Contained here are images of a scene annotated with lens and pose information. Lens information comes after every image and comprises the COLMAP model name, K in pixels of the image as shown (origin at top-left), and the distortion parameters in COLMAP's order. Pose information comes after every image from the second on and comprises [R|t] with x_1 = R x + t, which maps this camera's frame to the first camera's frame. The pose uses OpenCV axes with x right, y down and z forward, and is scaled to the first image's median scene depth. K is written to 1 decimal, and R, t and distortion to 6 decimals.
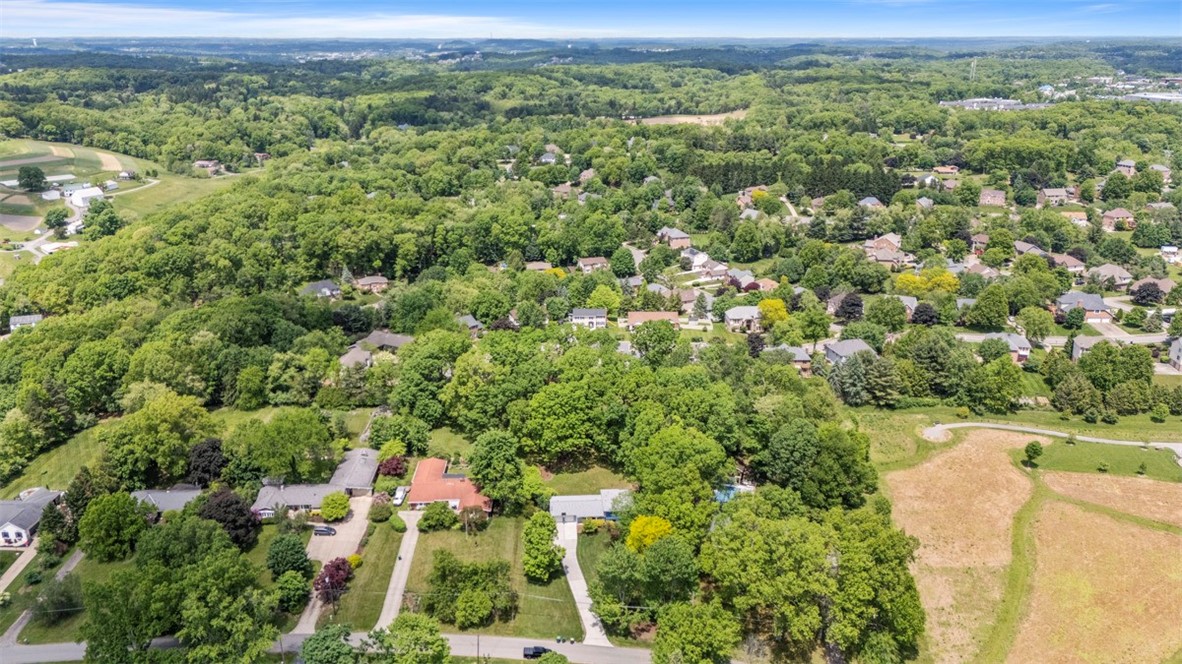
lens RADIAL K [[991.1, 0, 591.0], [0, 991.1, 332.0], [0, 0, 1]] dist [0.100011, -0.159937]
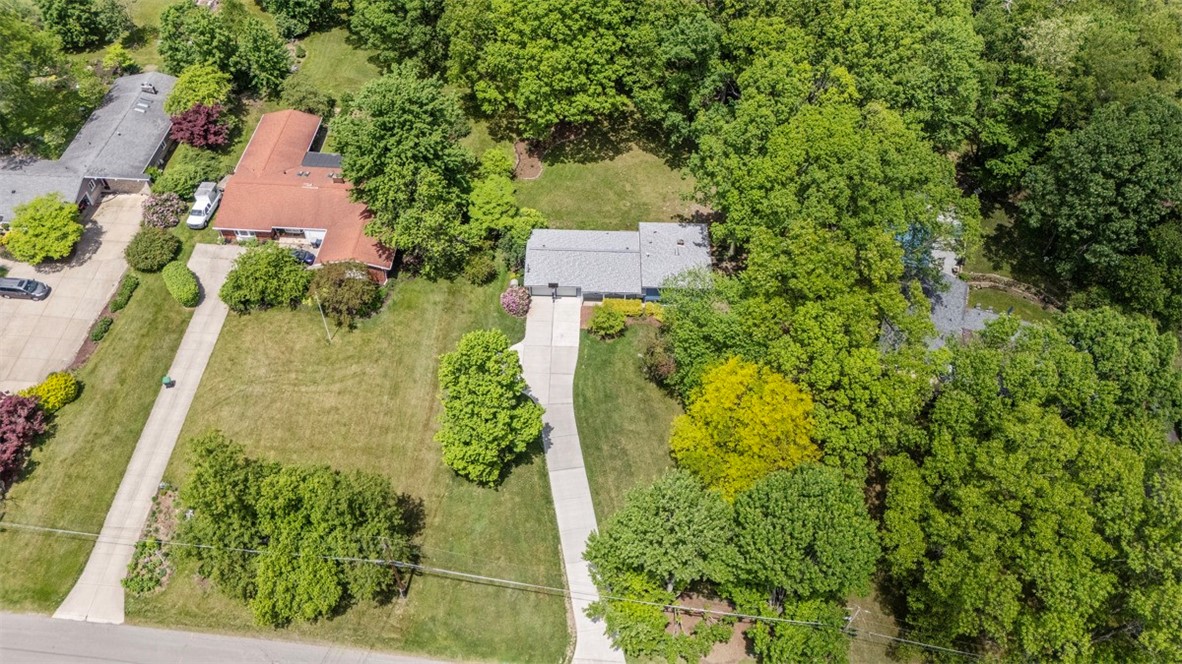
lens RADIAL K [[916.6, 0, 590.9], [0, 916.6, 367.1], [0, 0, 1]] dist [0.090962, -0.107342]
pose [[0.997331, 0.069323, -0.022940, 0.001632], [-0.049145, 0.869614, 0.491280, 0.009771], [0.054006, -0.488841, 0.870699, 0.598680]]
